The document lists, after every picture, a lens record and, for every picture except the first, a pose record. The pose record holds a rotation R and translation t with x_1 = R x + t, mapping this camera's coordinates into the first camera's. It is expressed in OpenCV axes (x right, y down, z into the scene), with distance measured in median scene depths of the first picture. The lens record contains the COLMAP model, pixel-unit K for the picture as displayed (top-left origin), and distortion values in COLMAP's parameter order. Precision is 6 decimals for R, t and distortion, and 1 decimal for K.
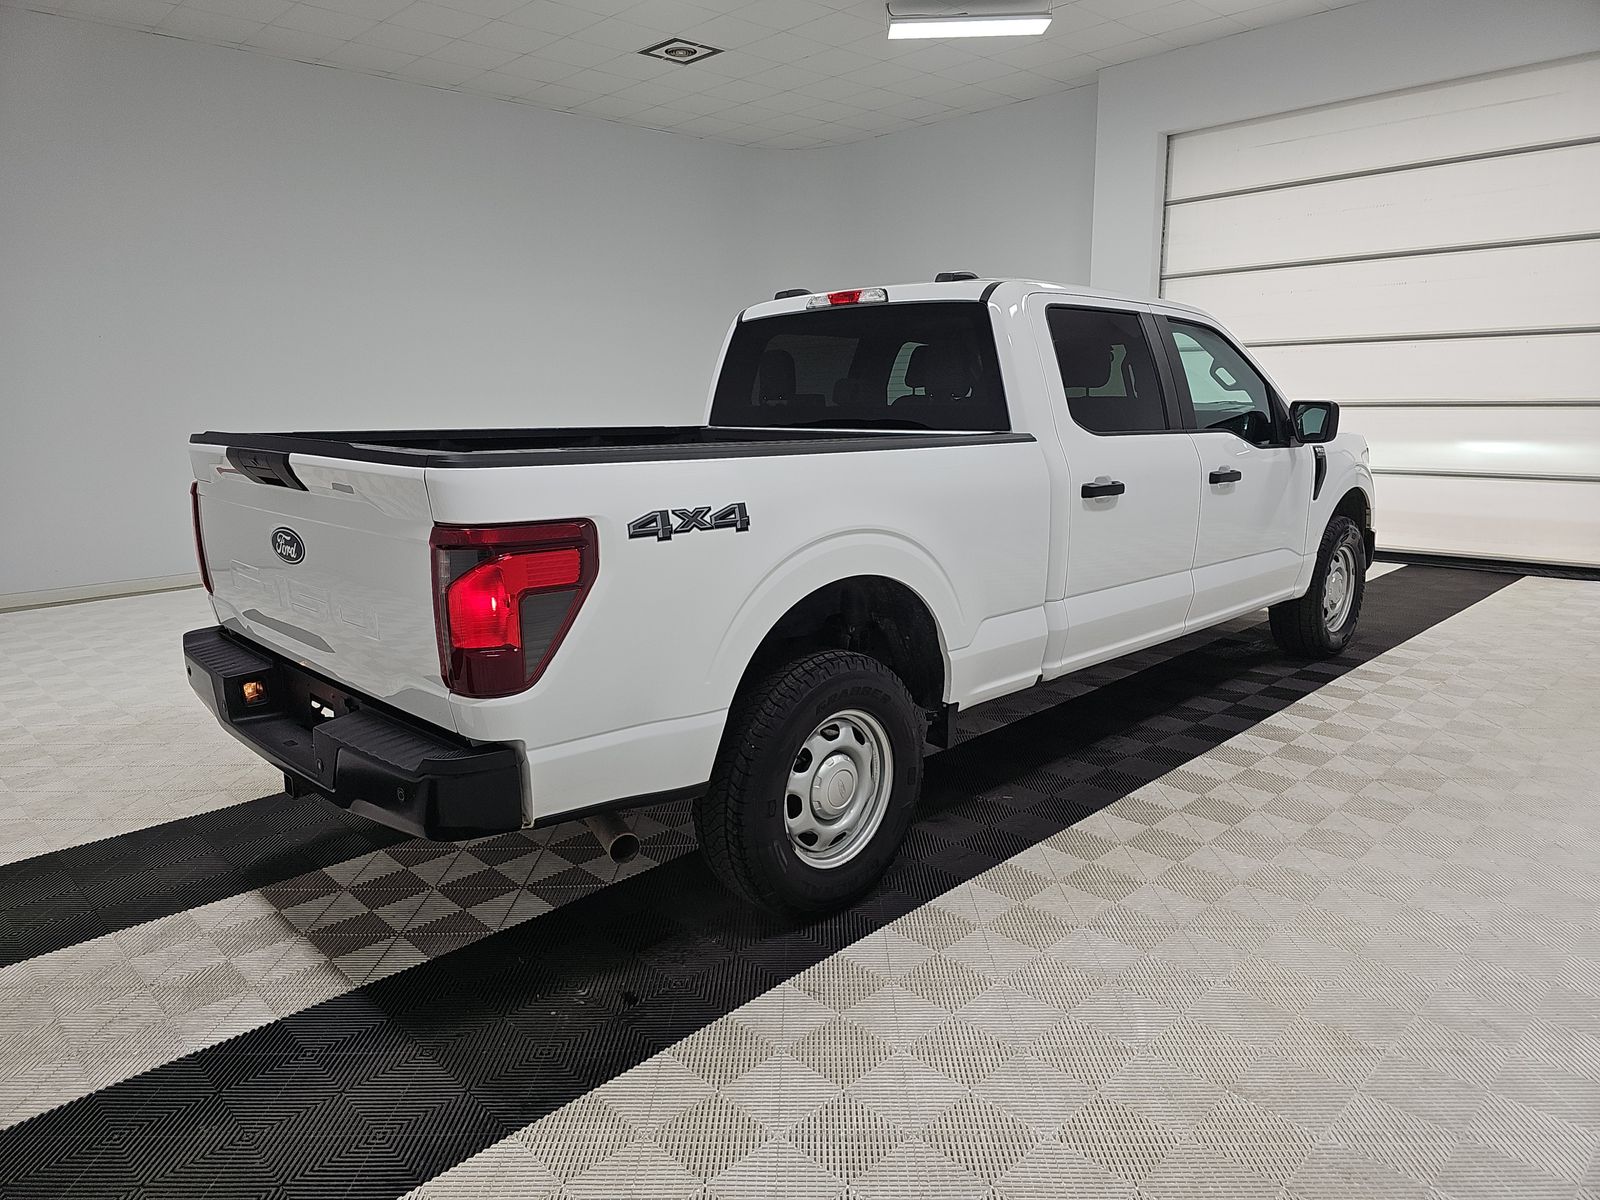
lens RADIAL K [[1055.5, 0, 803.2], [0, 1055.5, 602.1], [0, 0, 1]] dist [0.005302, 0.001583]
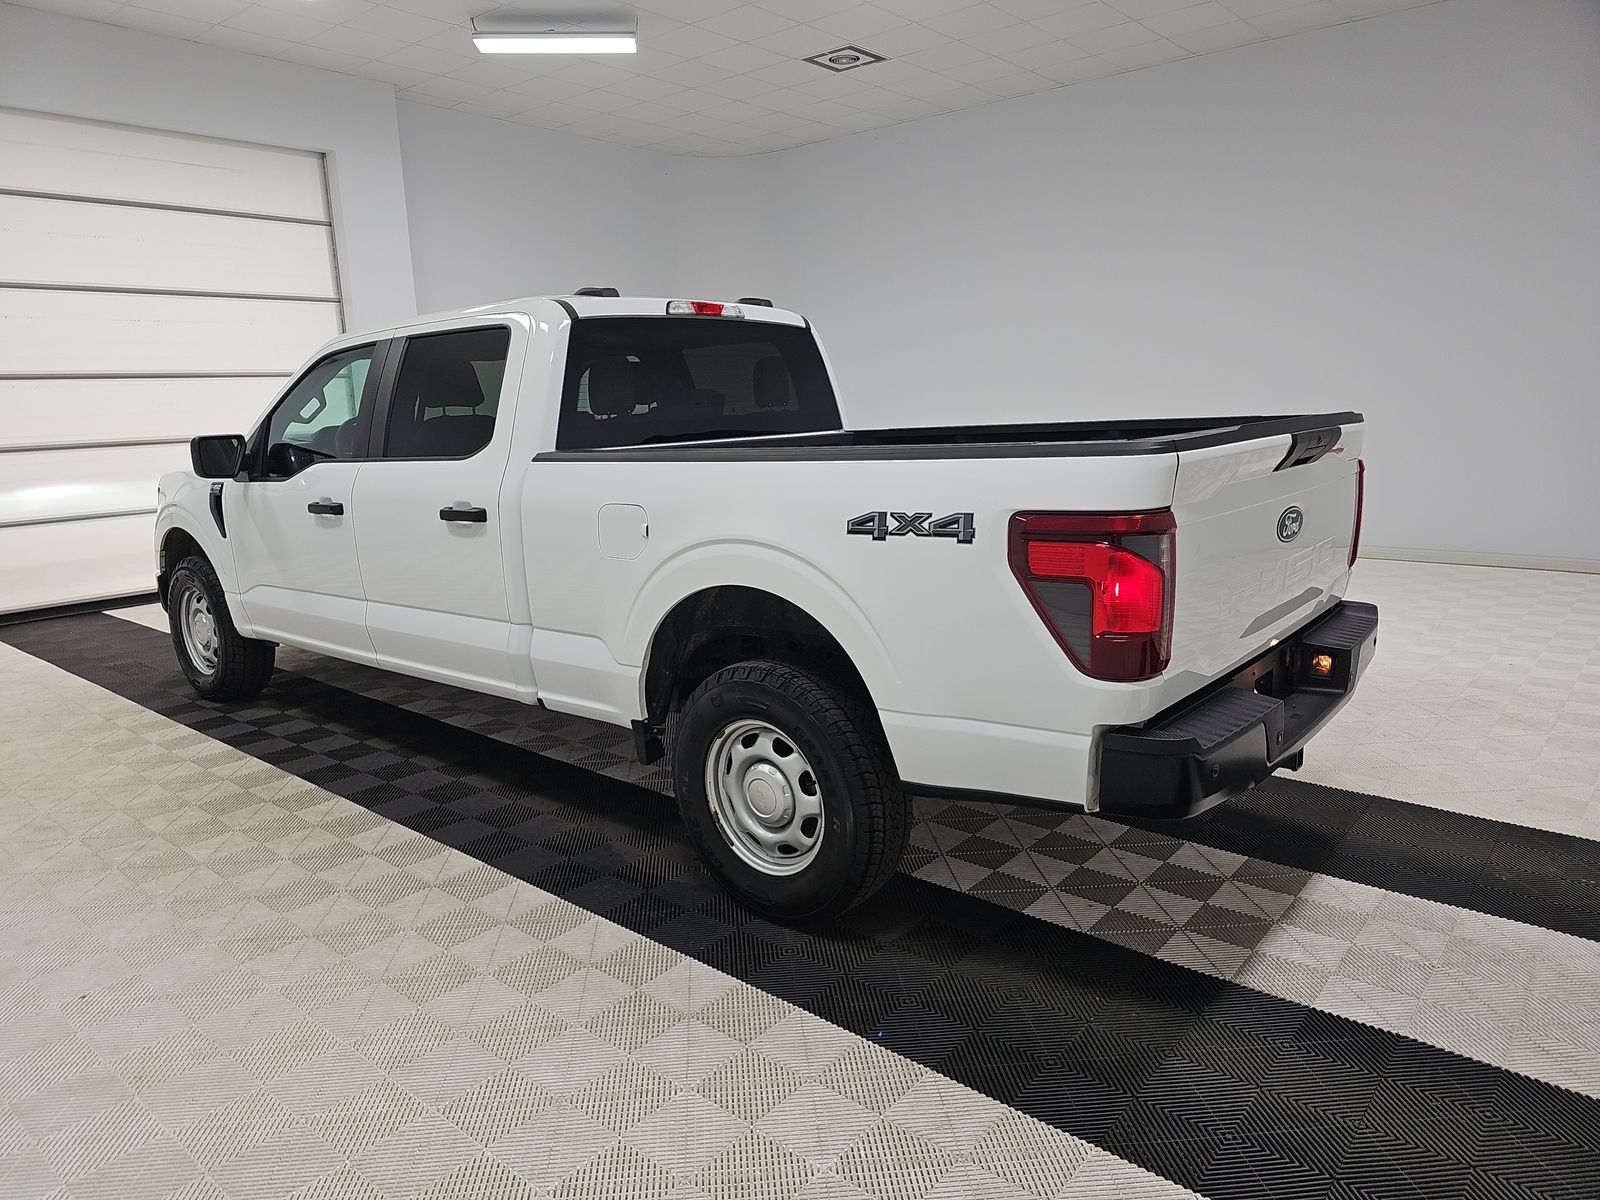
lens RADIAL K [[1055.5, 0, 803.2], [0, 1055.5, 602.1], [0, 0, 1]] dist [0.005302, 0.001583]
pose [[-0.055819, -0.160187, 0.985507, -0.965101], [0.226458, 0.959291, 0.168753, -0.170813], [-0.972420, 0.232595, -0.017271, 0.985562]]
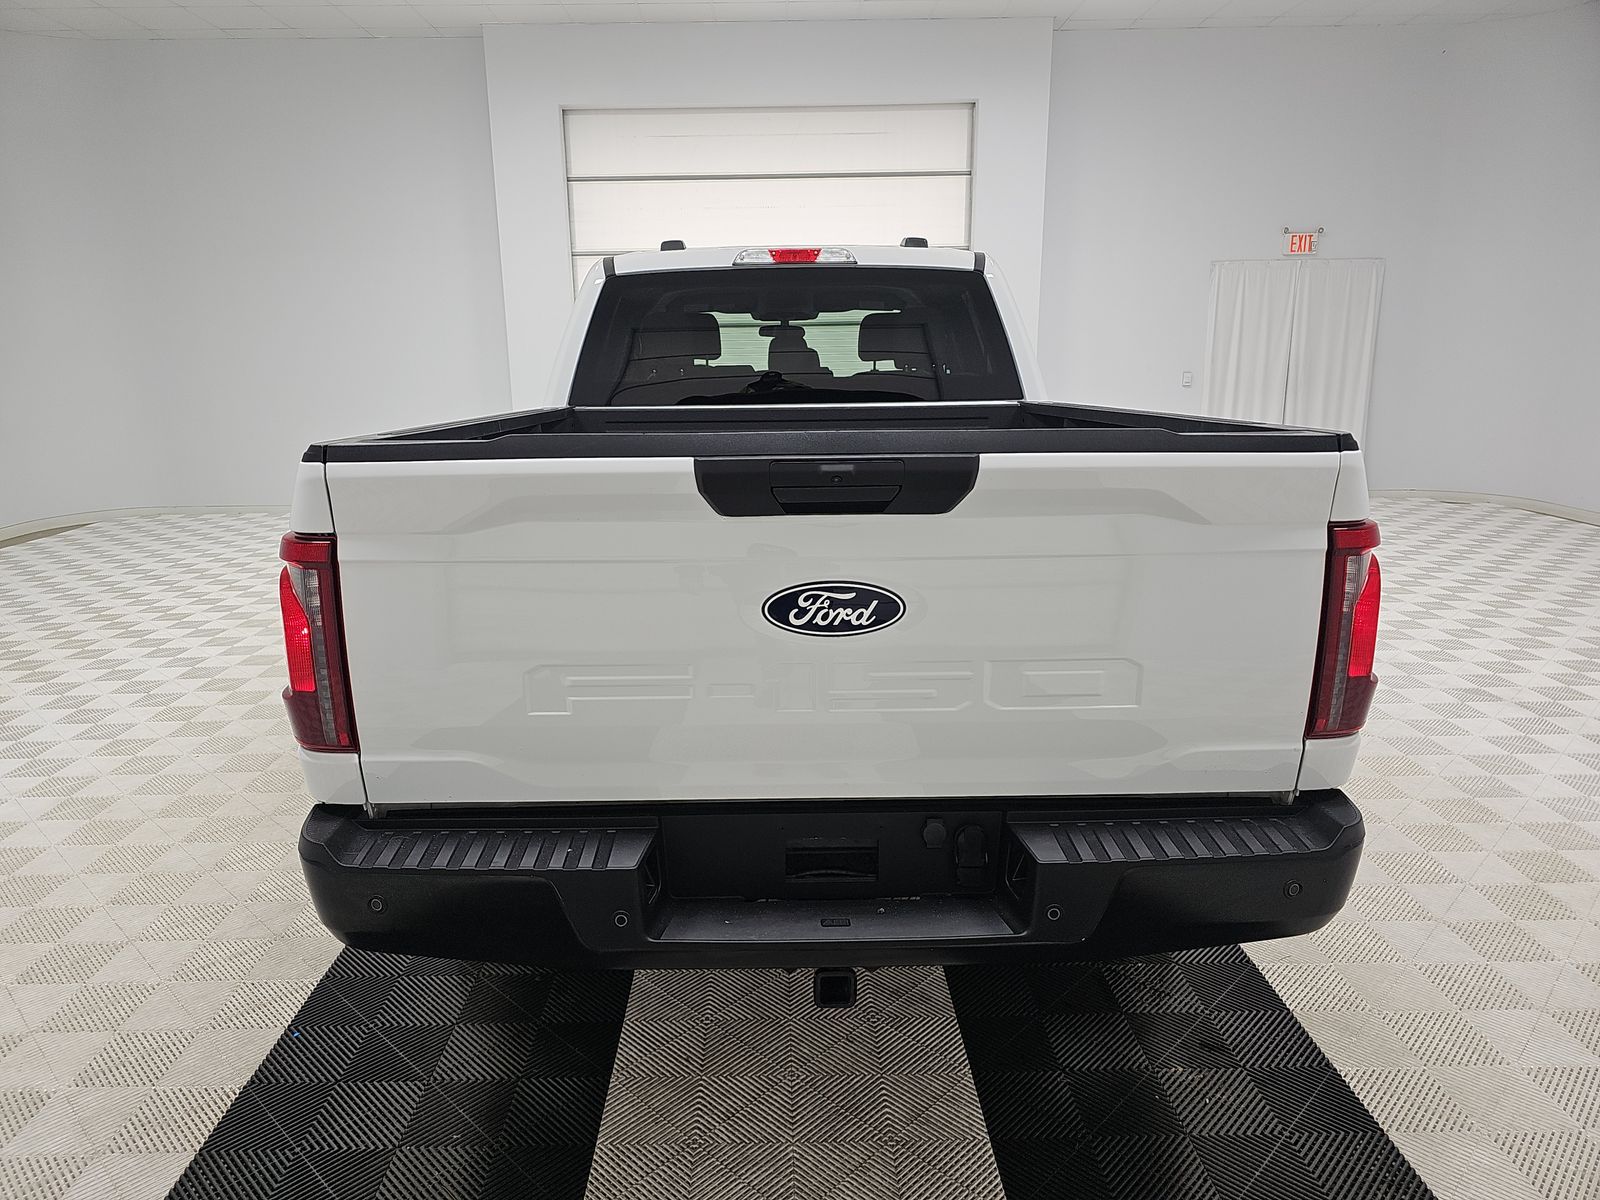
lens RADIAL K [[1055.5, 0, 803.2], [0, 1055.5, 602.1], [0, 0, 1]] dist [0.005302, 0.001583]
pose [[0.730288, -0.135206, 0.669625, -0.570121], [0.122864, 0.990230, 0.065946, -0.062207], [-0.671999, 0.034114, 0.739766, 0.360382]]
